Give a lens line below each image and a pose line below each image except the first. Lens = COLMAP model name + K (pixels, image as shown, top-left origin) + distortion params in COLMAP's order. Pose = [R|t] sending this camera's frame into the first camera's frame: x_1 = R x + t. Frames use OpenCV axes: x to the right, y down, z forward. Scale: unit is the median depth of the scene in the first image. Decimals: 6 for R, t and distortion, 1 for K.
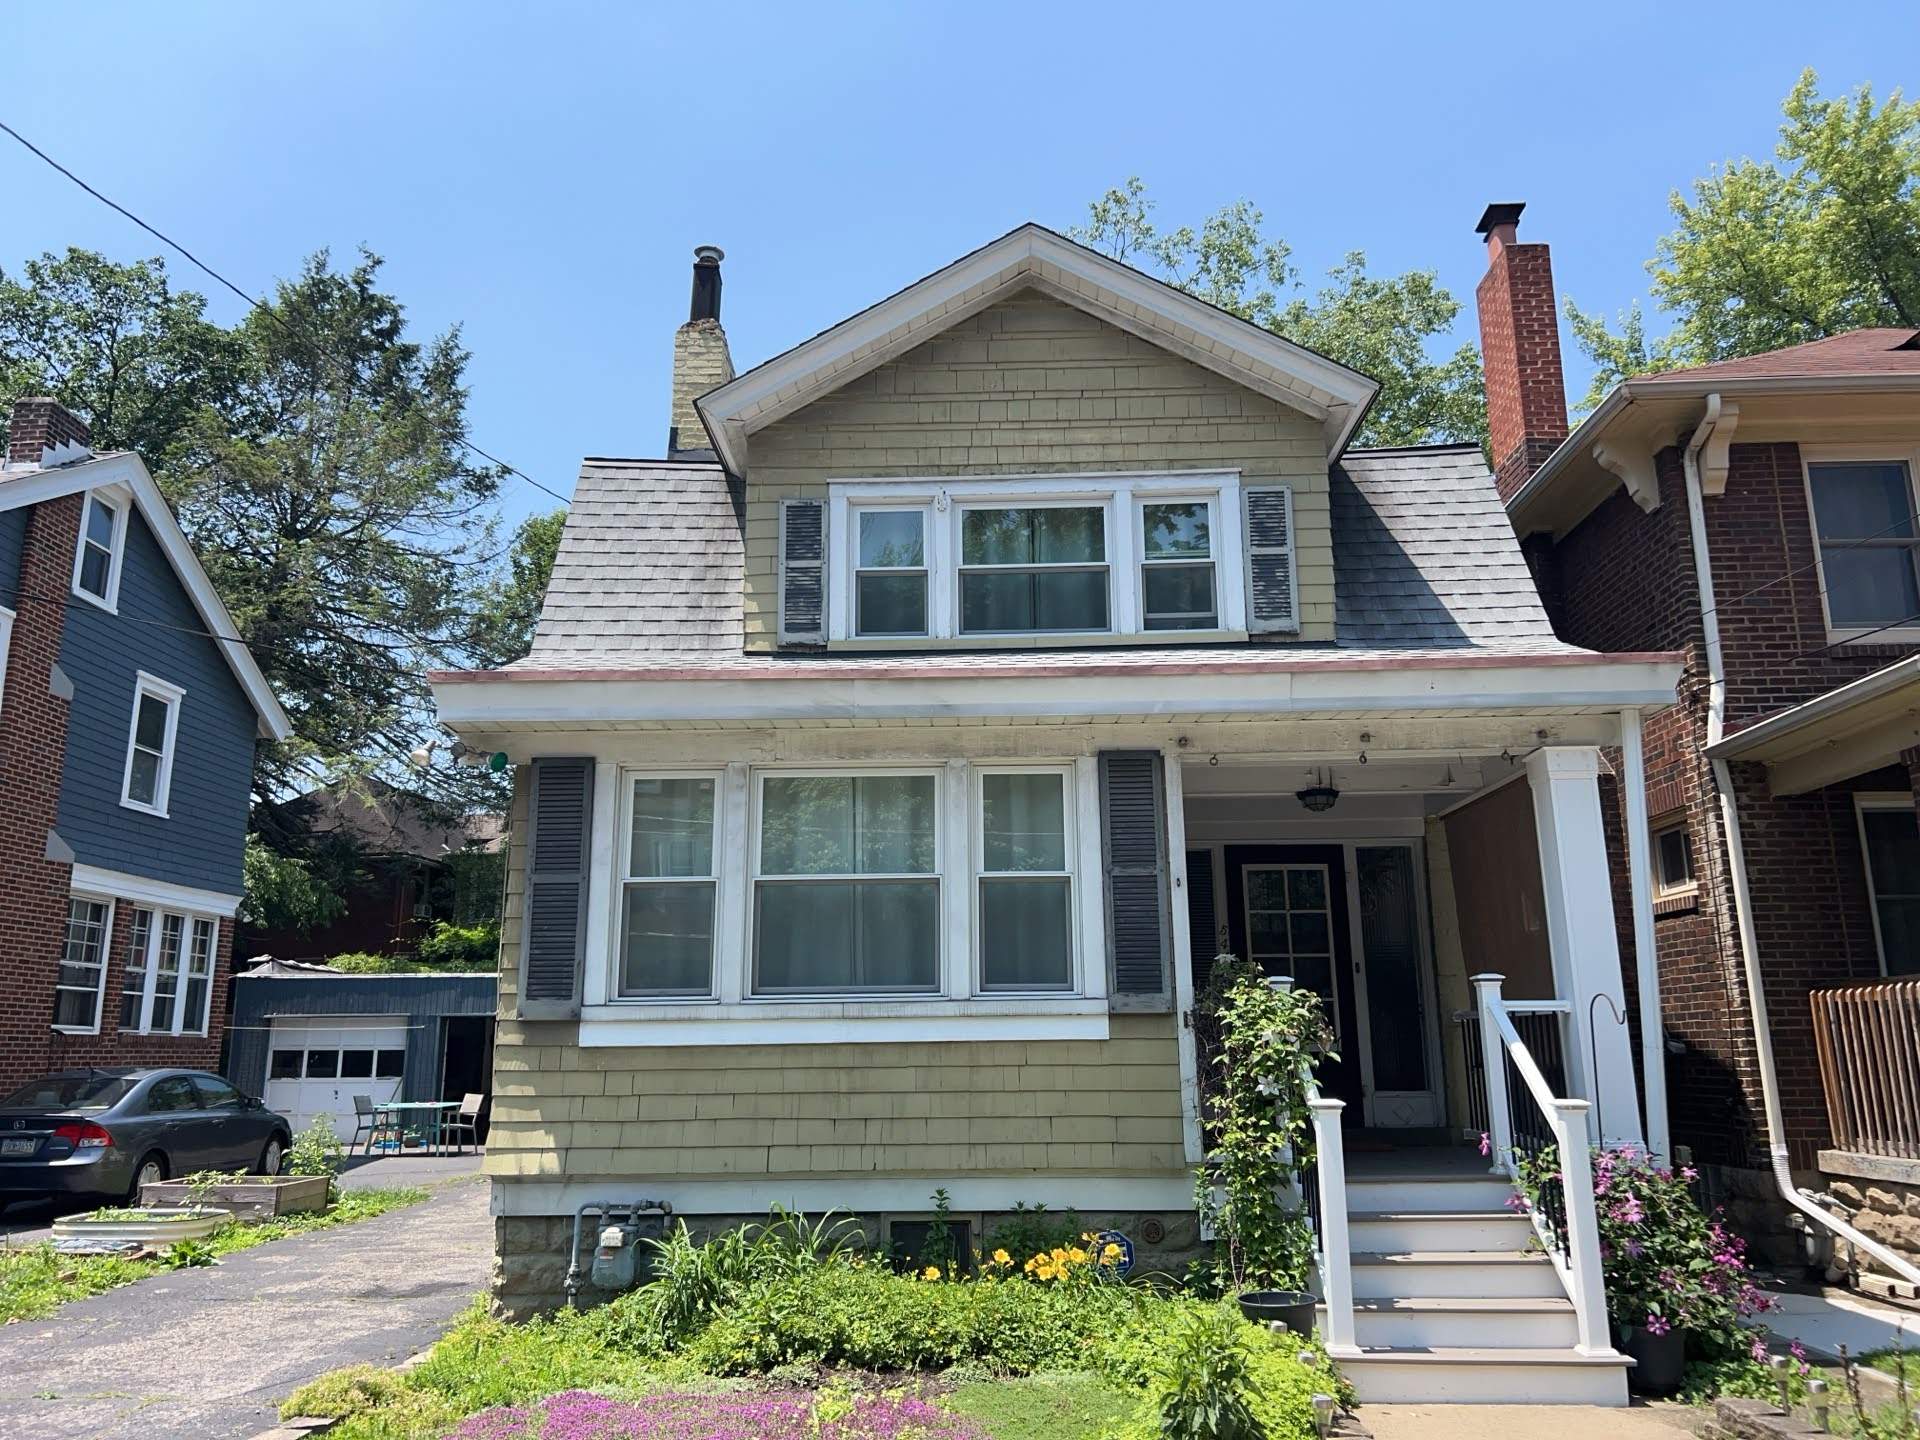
lens RADIAL K [[1441.5, 0, 965.3], [0, 1441.5, 711.6], [0, 0, 1]] dist [0.022488, 0.002576]
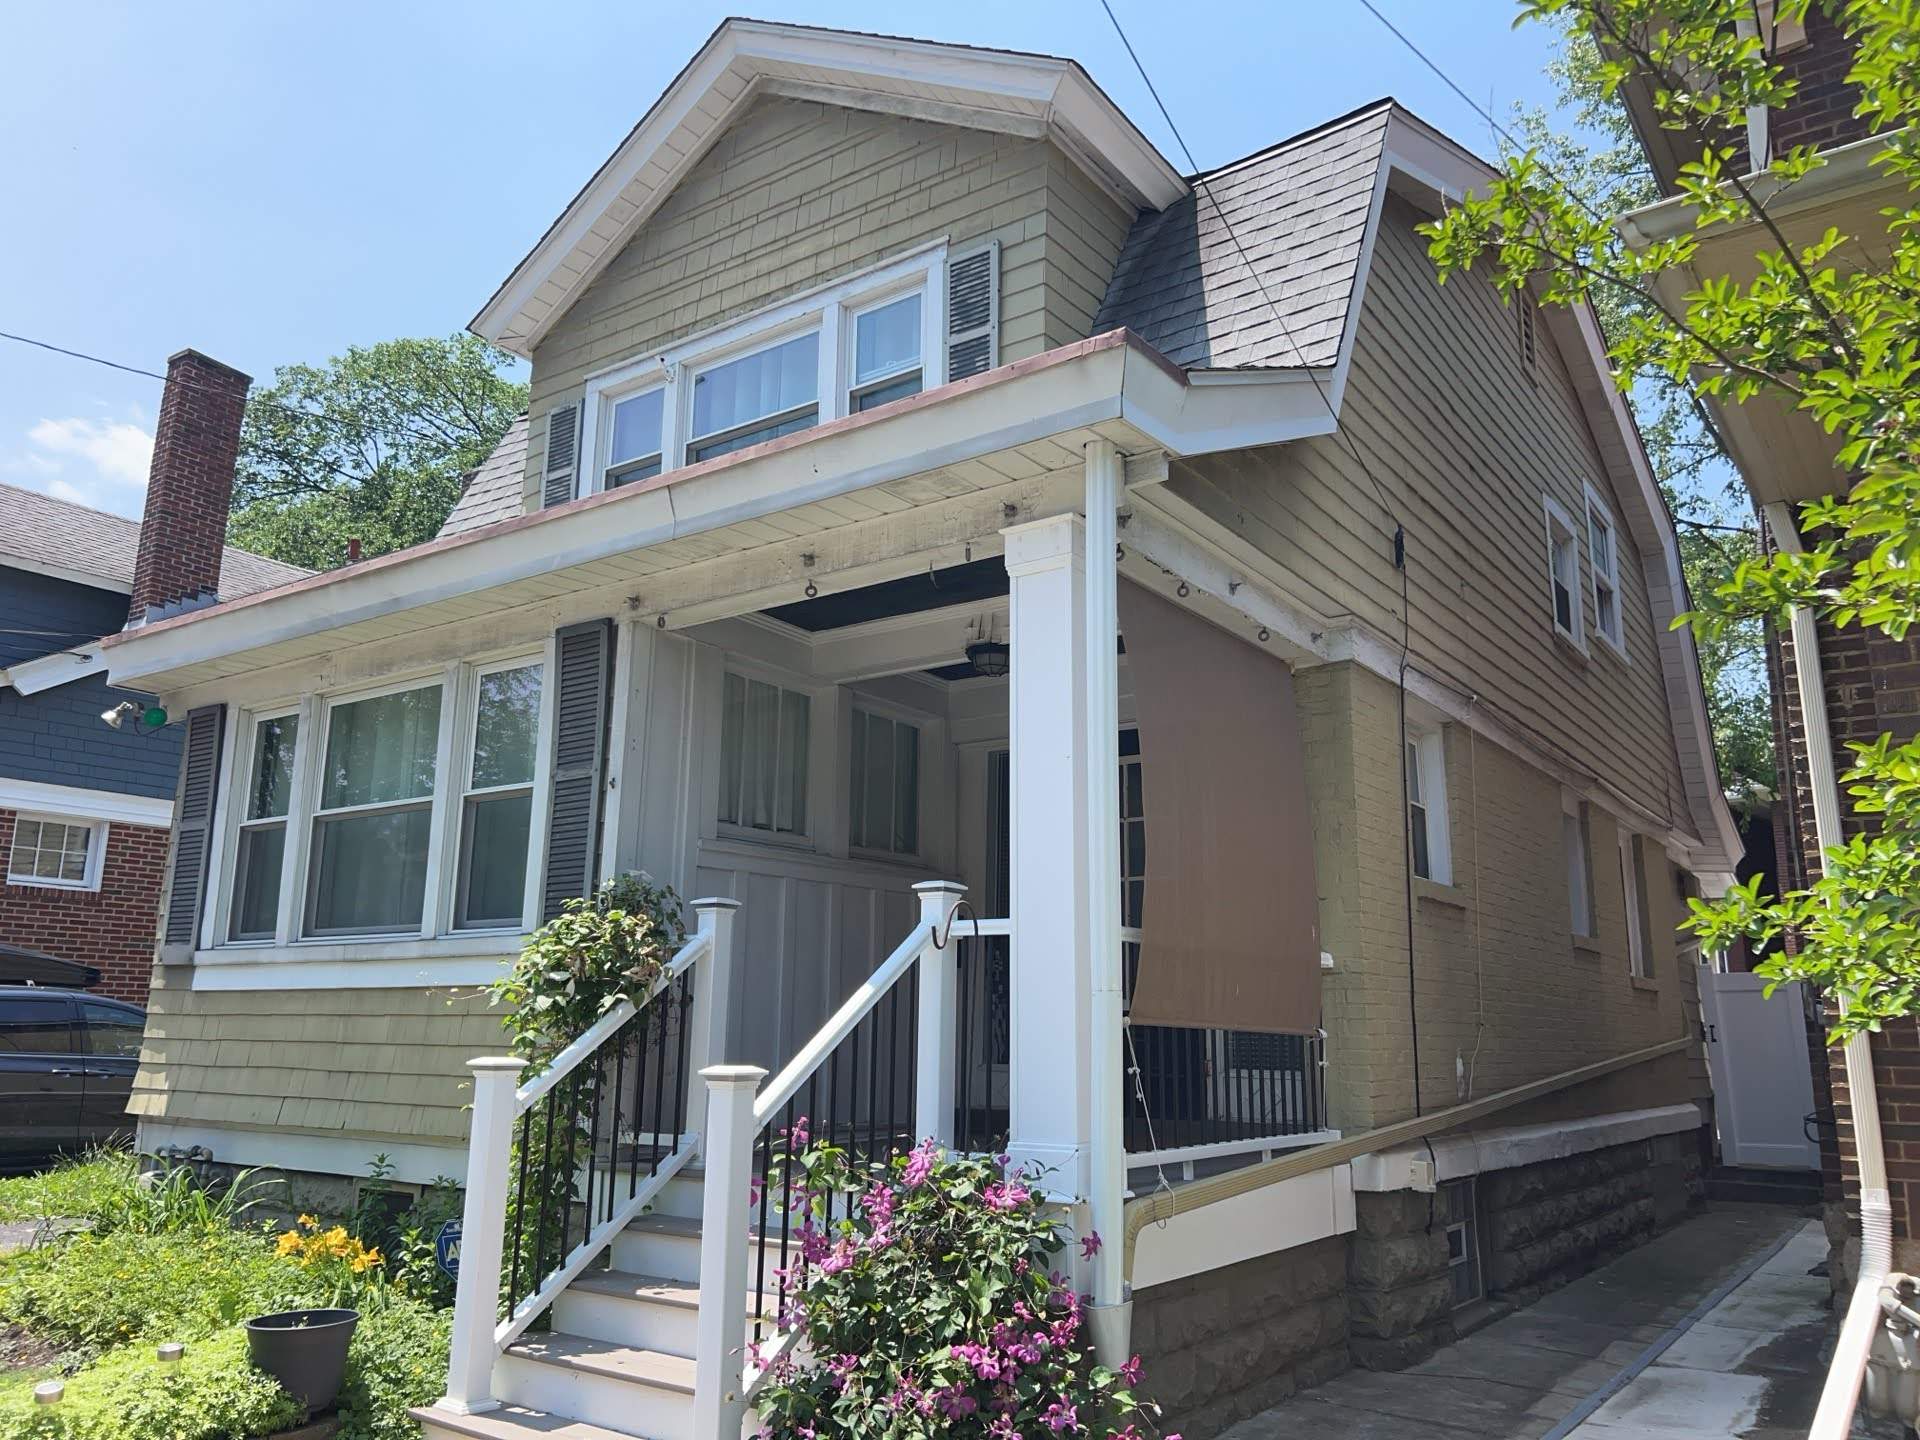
lens RADIAL K [[1470.1, 0, 973.2], [0, 1470.1, 710.0], [0, 0, 1]] dist [0.019800, -0.015137]
pose [[0.824191, -0.103369, -0.556798, 0.737722], [0.109774, 0.993713, -0.021991, 0.115891], [0.555571, -0.042997, 0.830357, 0.442835]]
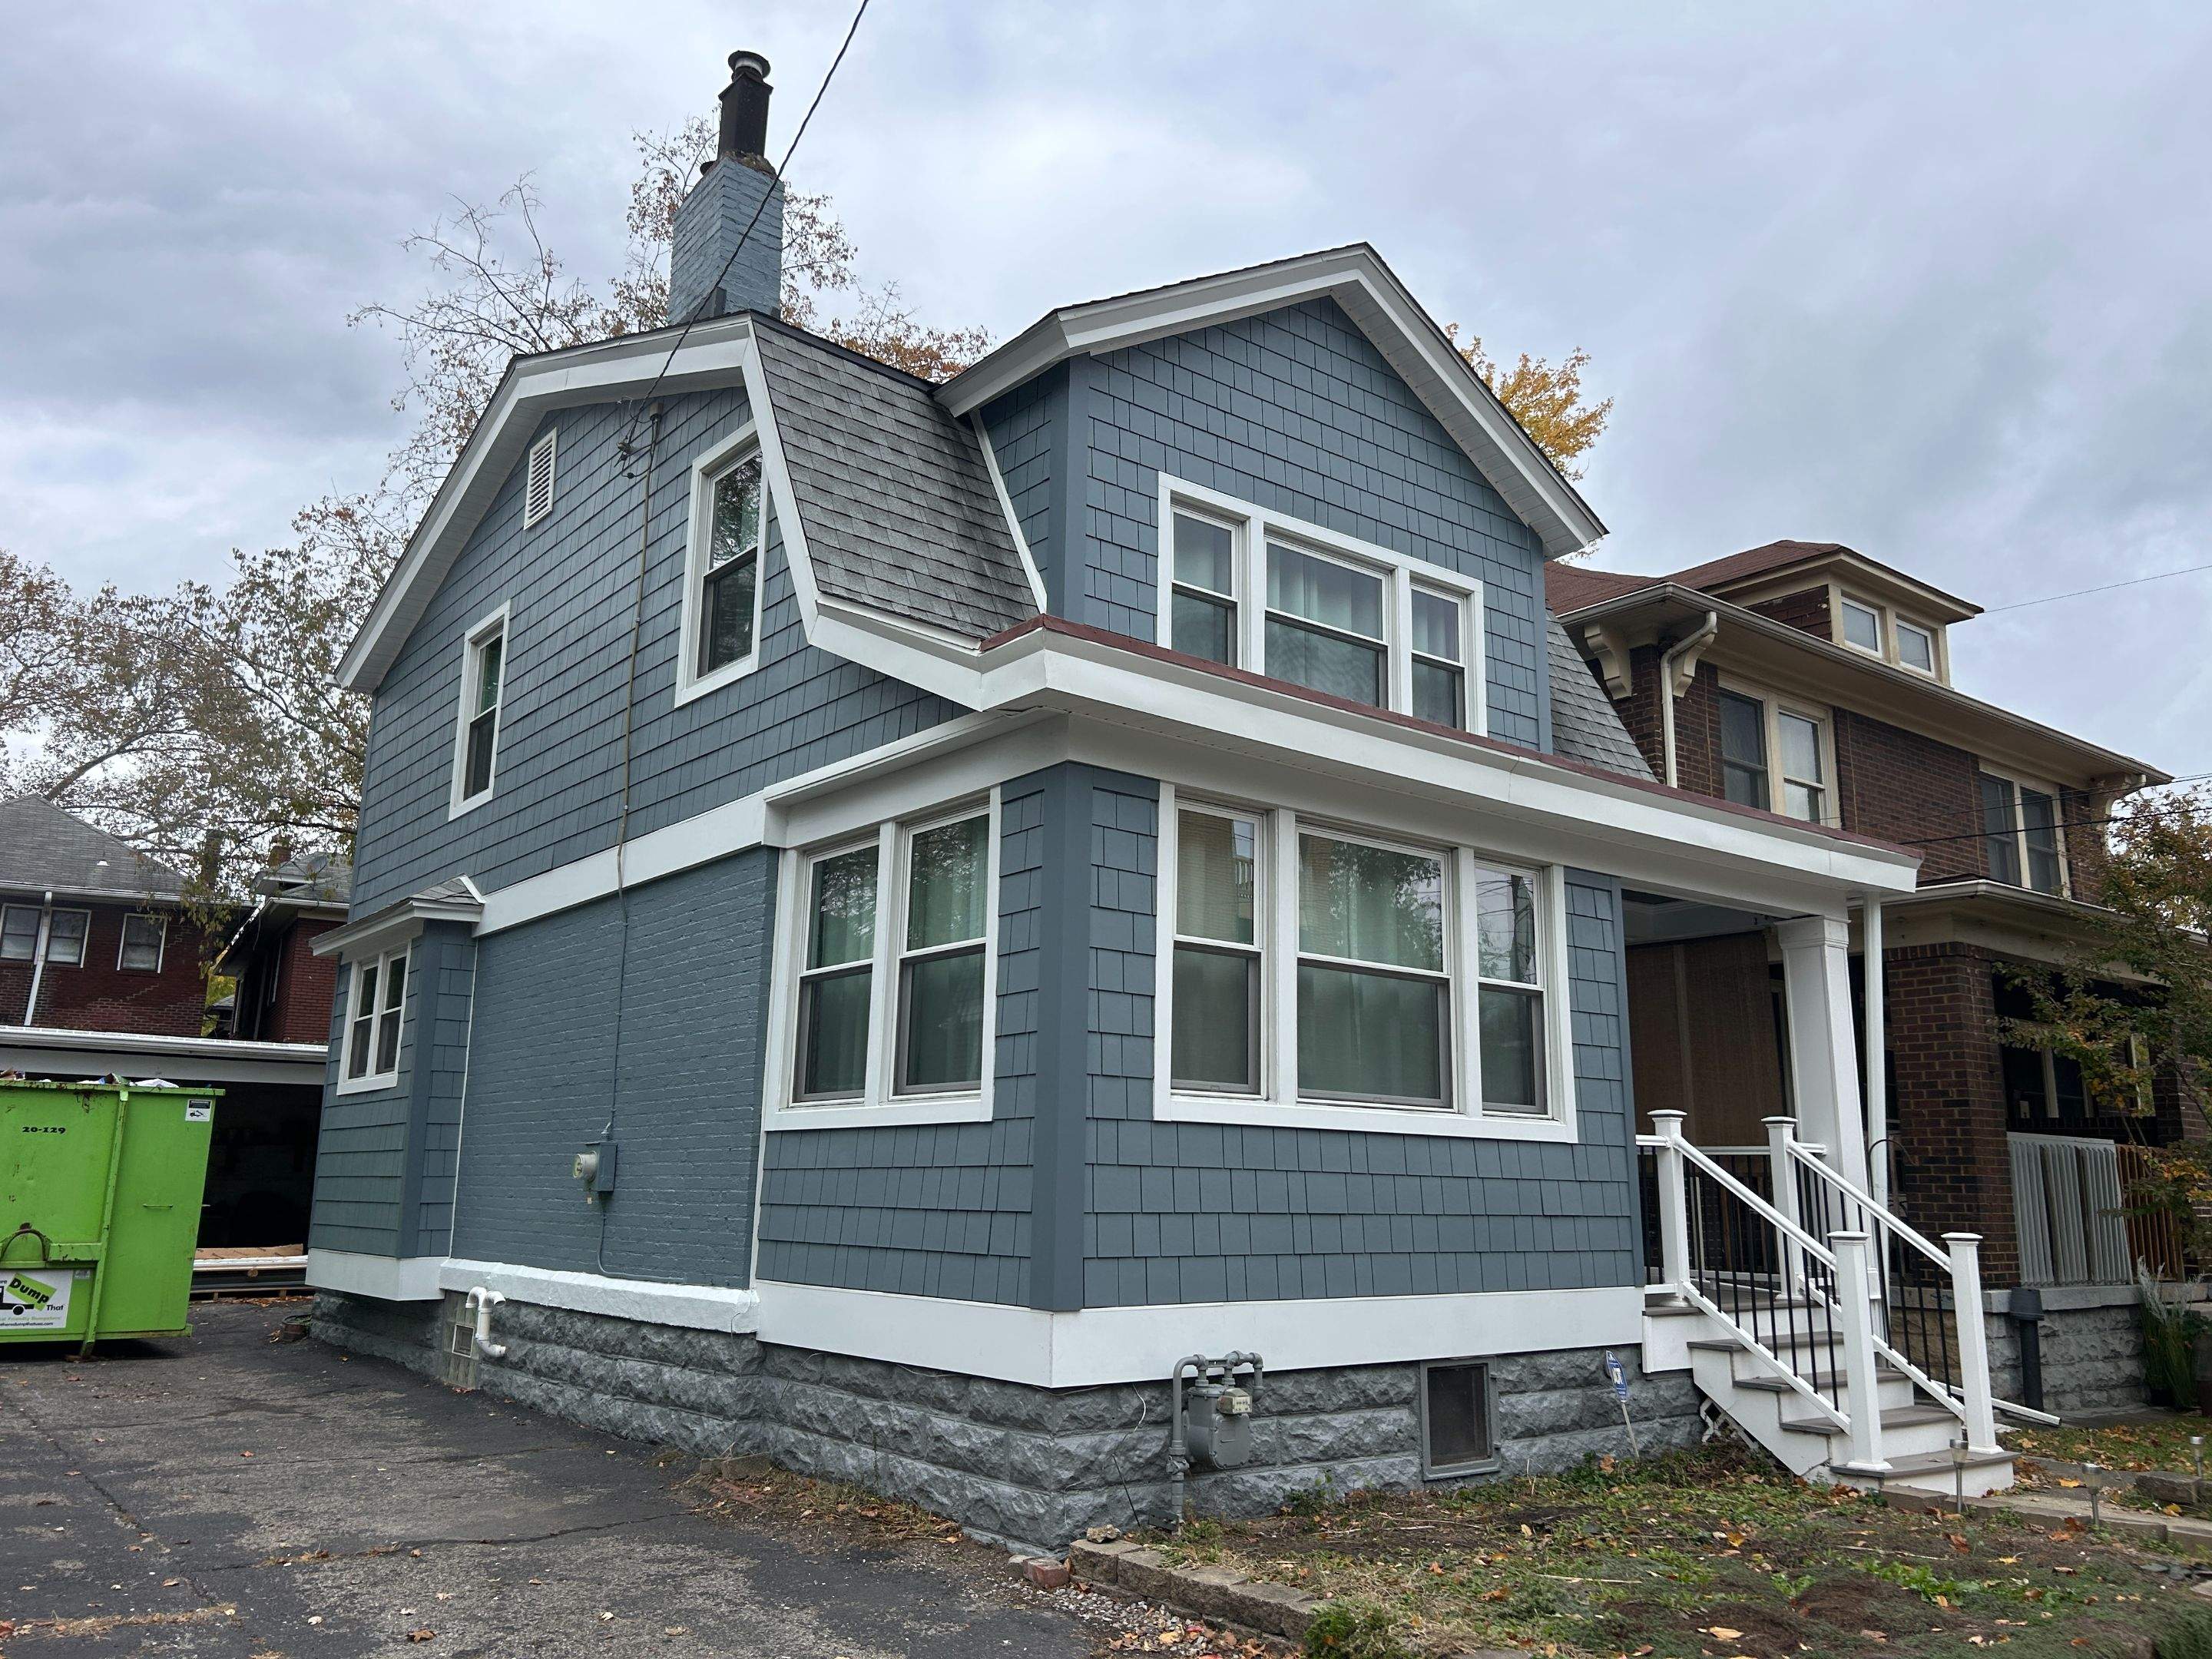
lens RADIAL K [[1684.3, 0, 1118.6], [0, 1684.3, 824.6], [0, 0, 1]] dist [0.031136, -0.028025]
pose [[0.769153, 0.159322, 0.618886, -0.810749], [-0.166580, 0.984930, -0.046528, 0.105036], [-0.616972, -0.067307, 0.784102, 0.326646]]
